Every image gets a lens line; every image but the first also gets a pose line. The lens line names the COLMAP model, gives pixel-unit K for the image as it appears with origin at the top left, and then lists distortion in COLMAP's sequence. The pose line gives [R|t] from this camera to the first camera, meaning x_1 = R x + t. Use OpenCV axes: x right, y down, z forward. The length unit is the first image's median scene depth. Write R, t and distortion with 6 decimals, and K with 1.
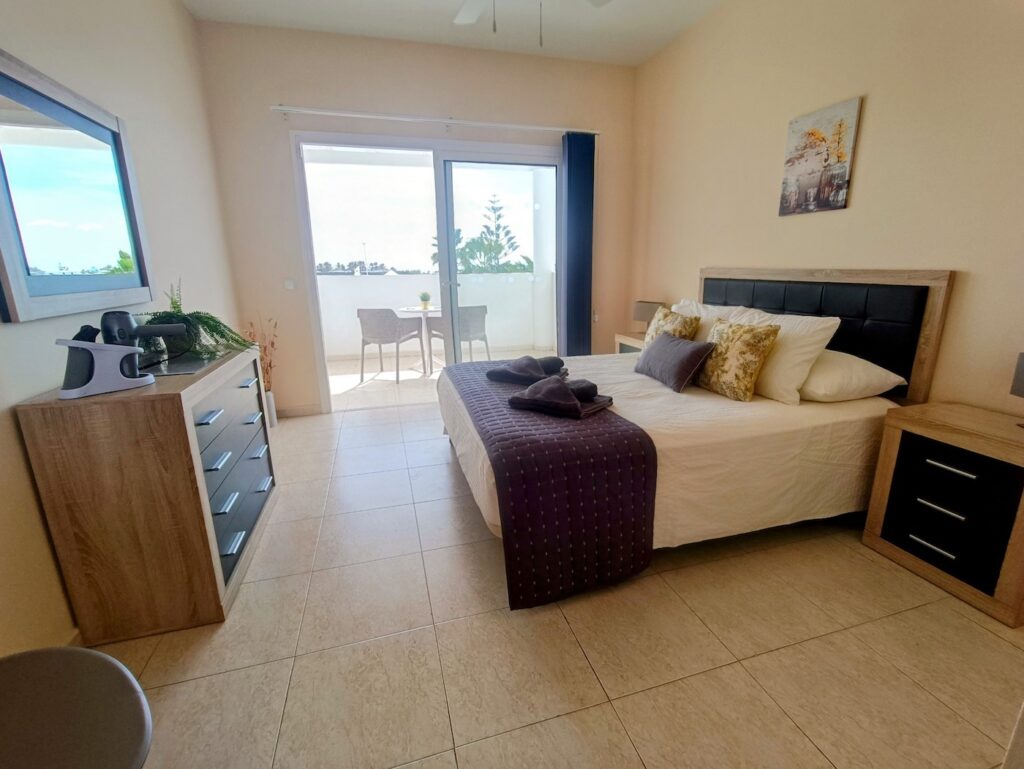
lens RADIAL K [[462.6, 0, 517.8], [0, 462.6, 378.8], [0, 0, 1]] dist [-0.001458, 0.002599]
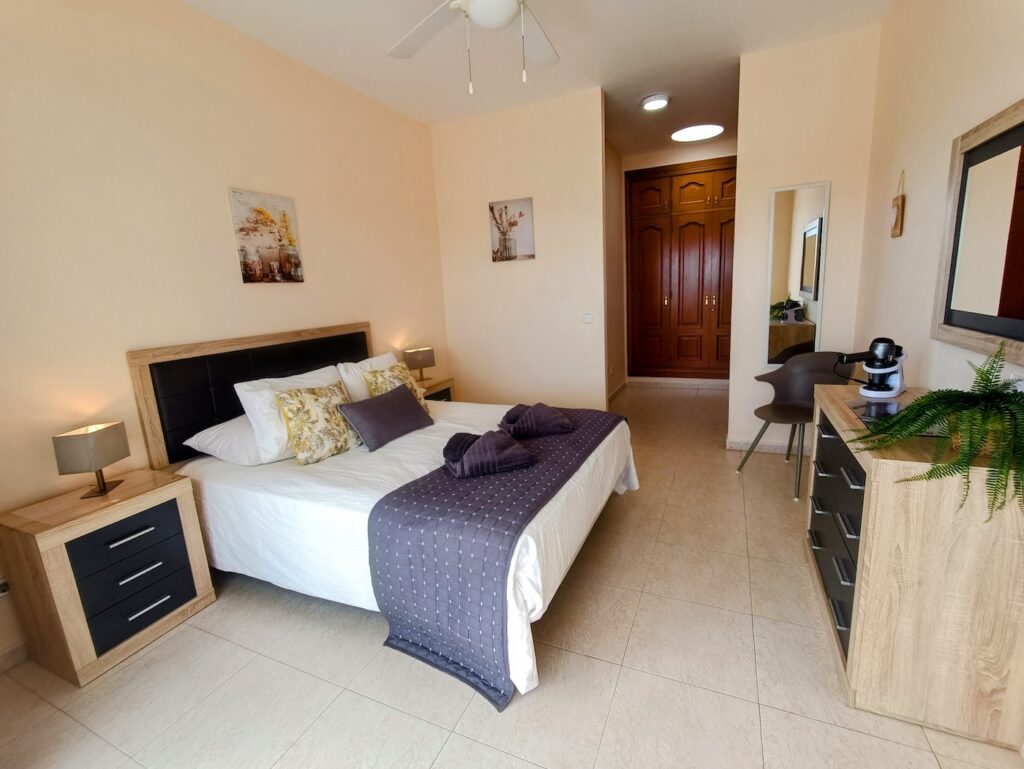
lens RADIAL K [[462.6, 0, 517.7], [0, 462.6, 385.1], [0, 0, 1]] dist [-0.001458, 0.002599]
pose [[-0.749359, -0.086526, 0.656487, -0.591046], [0.218347, 0.903686, 0.368343, -0.446969], [-0.625129, 0.419363, -0.658292, 1.567816]]
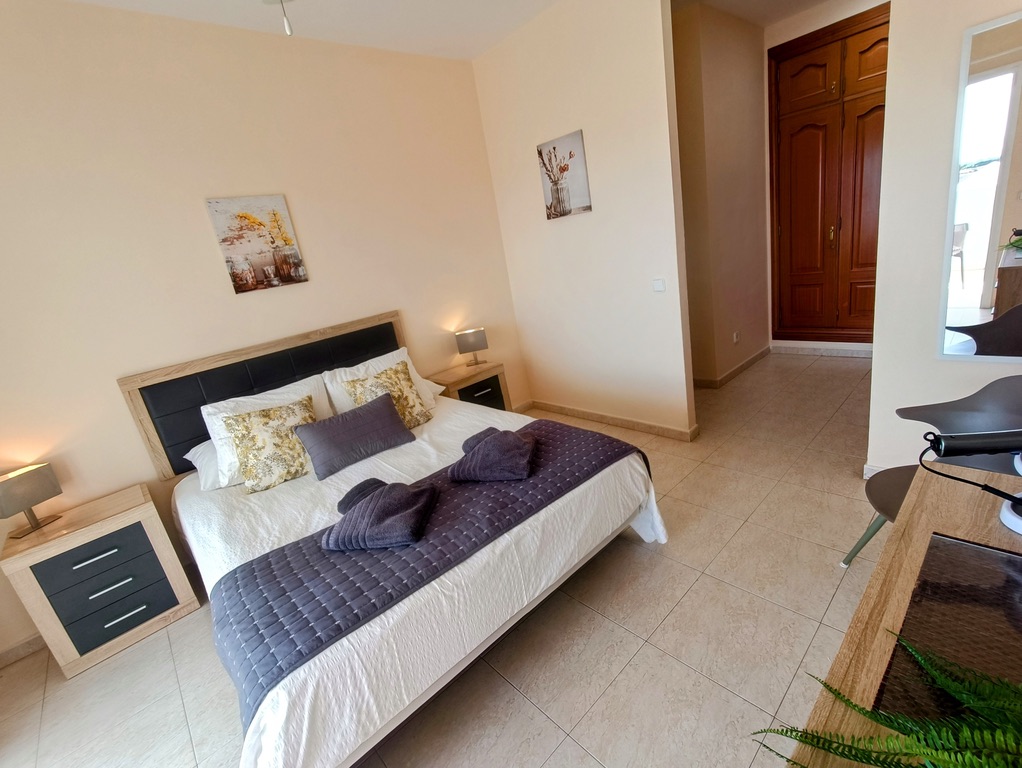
lens RADIAL K [[461.7, 0, 517.1], [0, 461.7, 384.2], [0, 0, 1]] dist [-0.001458, 0.002599]
pose [[-0.424882, -0.185096, 0.886123, -0.654476], [0.380345, 0.851779, 0.360292, -0.361591], [-0.821470, 0.490114, -0.291505, 1.020969]]
